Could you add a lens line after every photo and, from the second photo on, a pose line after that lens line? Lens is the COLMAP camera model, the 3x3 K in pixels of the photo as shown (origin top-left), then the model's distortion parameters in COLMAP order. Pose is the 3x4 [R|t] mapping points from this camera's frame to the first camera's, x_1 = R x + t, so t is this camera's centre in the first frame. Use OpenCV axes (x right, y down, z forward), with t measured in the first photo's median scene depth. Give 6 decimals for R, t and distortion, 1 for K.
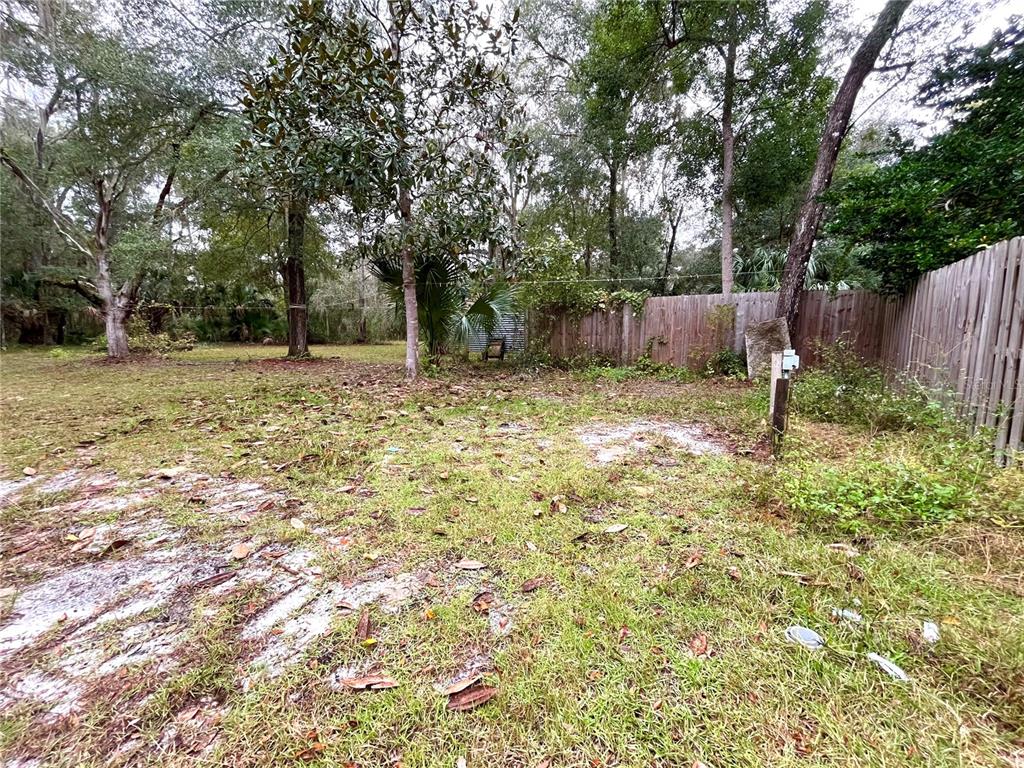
lens RADIAL K [[420.4, 0, 509.0], [0, 420.4, 385.0], [0, 0, 1]] dist [-0.002998, 0.000397]
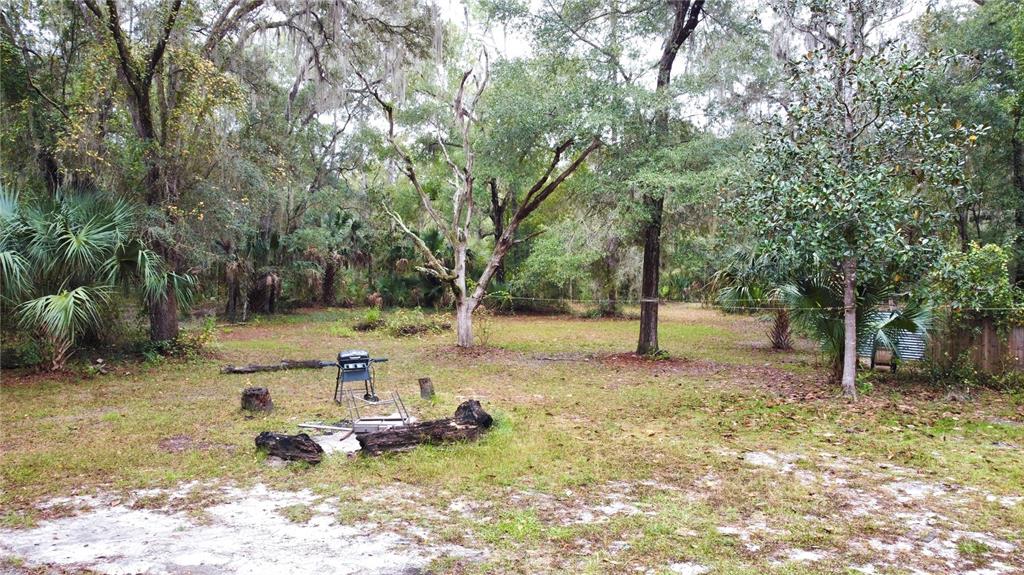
lens RADIAL K [[796.0, 0, 513.2], [0, 796.0, 286.0], [0, 0, 1]] dist [-0.002429, -0.000474]
pose [[0.957939, 0.016034, -0.286522, -0.374040], [-0.044940, 0.994501, -0.094594, -0.048402], [0.283430, 0.103492, 0.953392, -0.951800]]
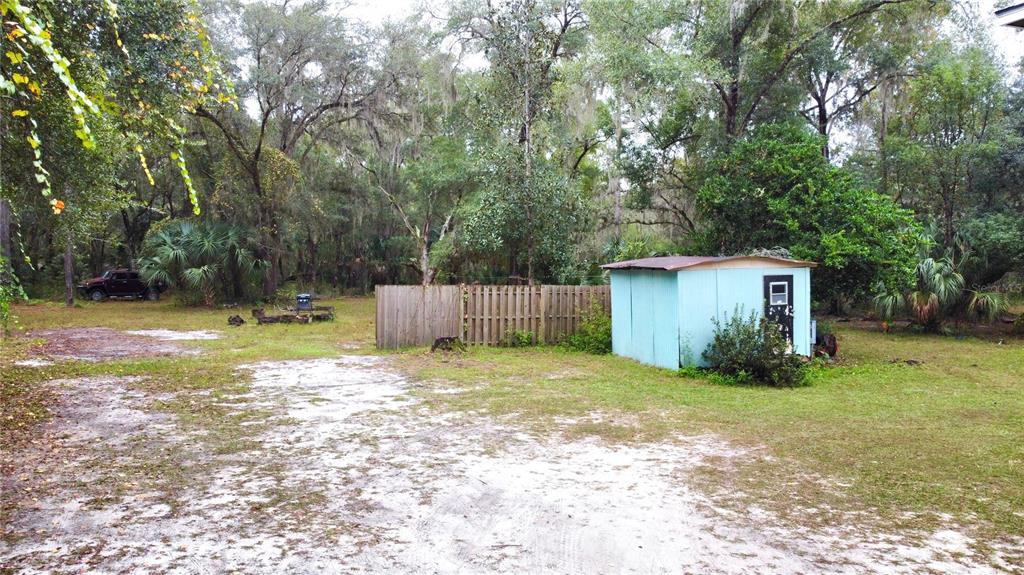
lens RADIAL K [[796.0, 0, 511.2], [0, 796.0, 284.1], [0, 0, 1]] dist [-0.002429, -0.000474]
pose [[0.802220, 0.020408, -0.596679, 1.578283], [-0.083663, 0.993397, -0.078505, 0.093542], [0.591137, 0.112898, 0.798631, -1.719354]]
